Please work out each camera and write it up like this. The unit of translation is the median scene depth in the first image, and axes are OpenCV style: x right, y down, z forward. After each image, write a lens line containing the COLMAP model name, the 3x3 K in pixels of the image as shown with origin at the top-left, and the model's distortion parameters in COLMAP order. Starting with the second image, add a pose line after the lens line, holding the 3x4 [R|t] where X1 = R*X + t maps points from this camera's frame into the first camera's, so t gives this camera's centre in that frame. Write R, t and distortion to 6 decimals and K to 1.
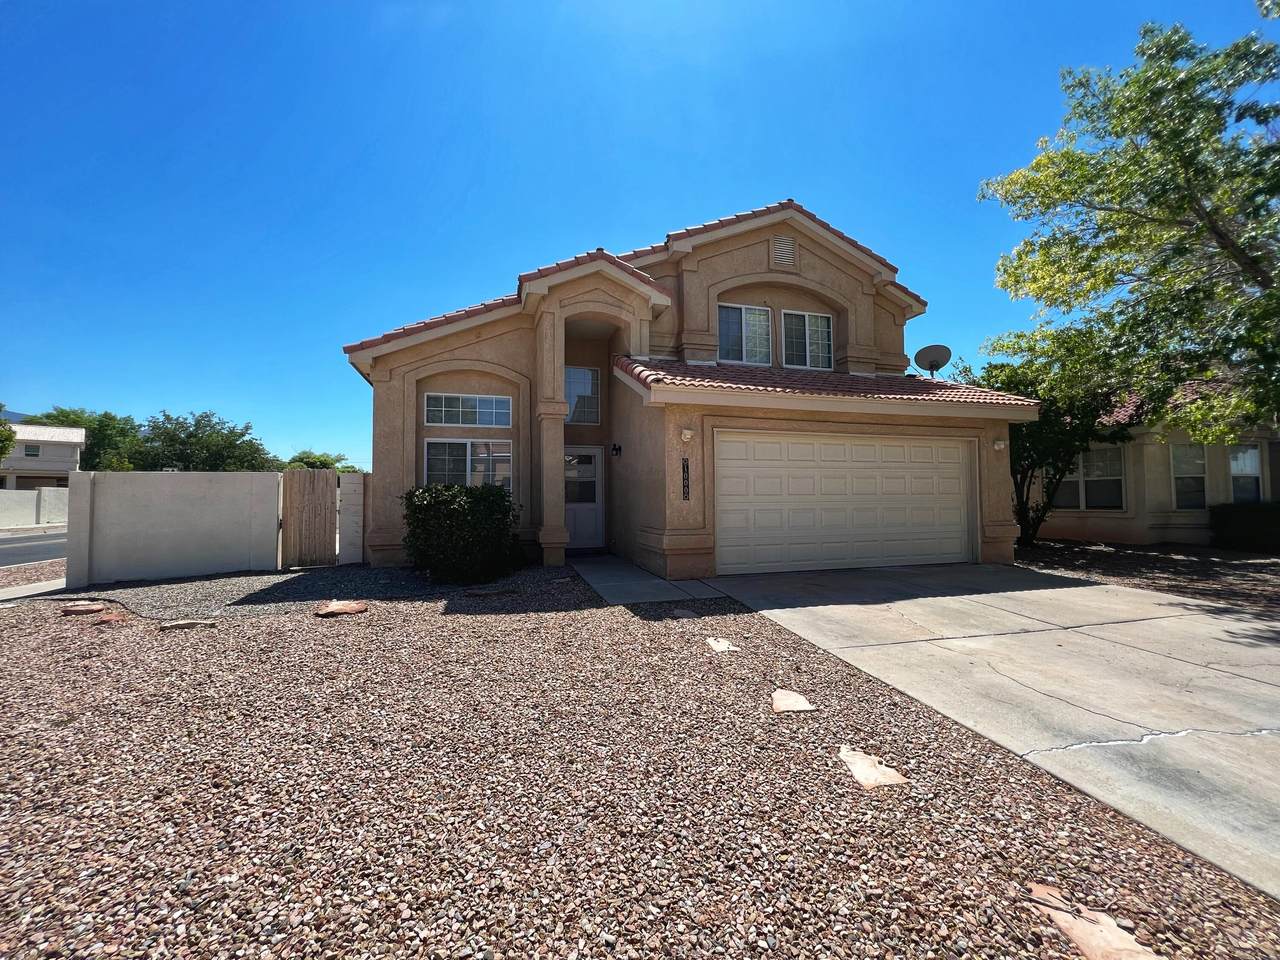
lens RADIAL K [[512.4, 0, 640.9], [0, 512.4, 476.8], [0, 0, 1]] dist [-0.000399, 0.000164]
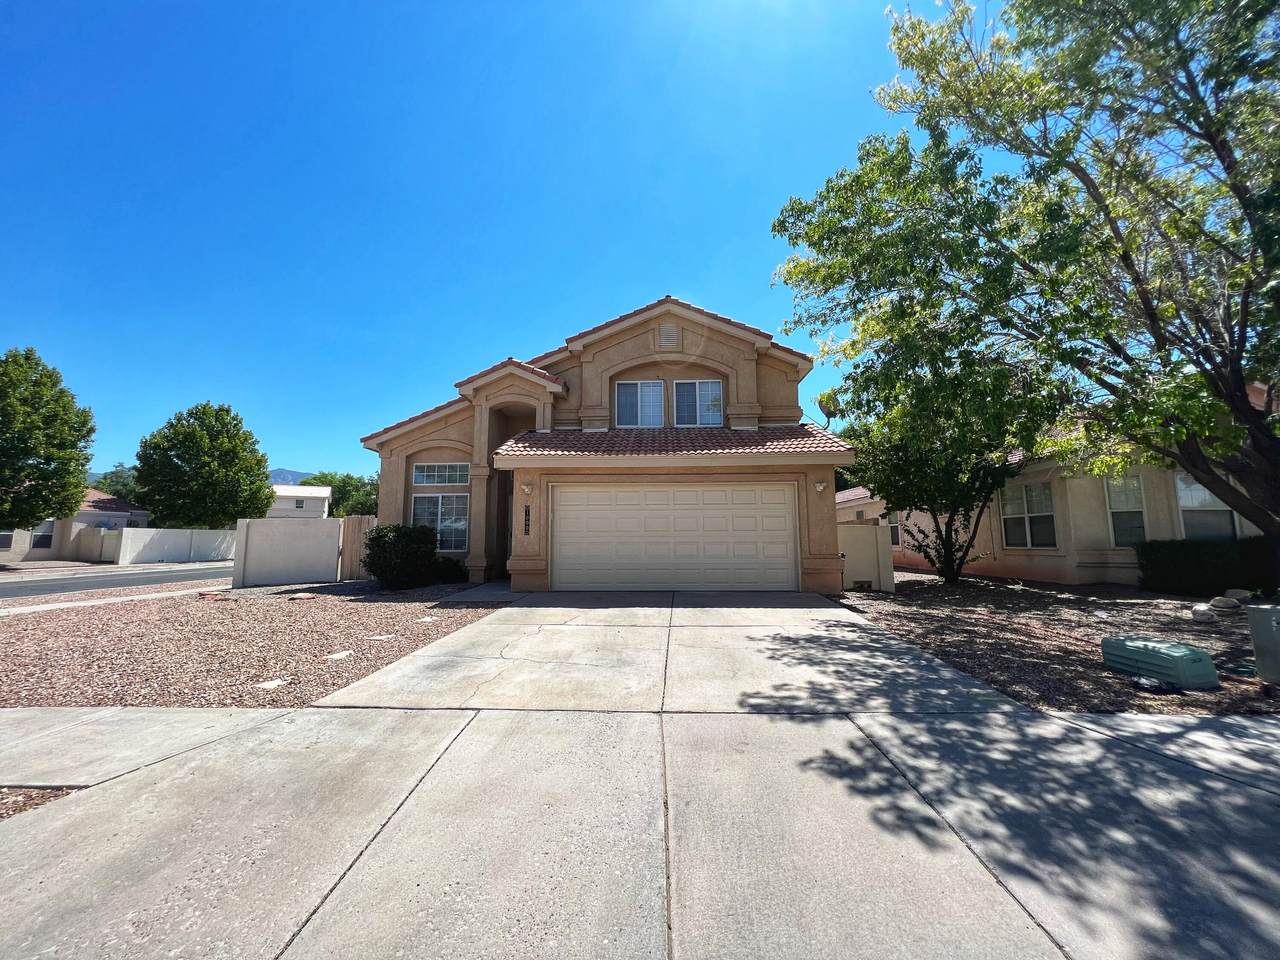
lens RADIAL K [[512.4, 0, 638.8], [0, 512.4, 481.1], [0, 0, 1]] dist [-0.000399, 0.000164]
pose [[0.949131, -0.033885, -0.313052, 0.623231], [0.011582, 0.997277, -0.072833, 0.002671], [0.314667, 0.065503, 0.946939, -0.189439]]
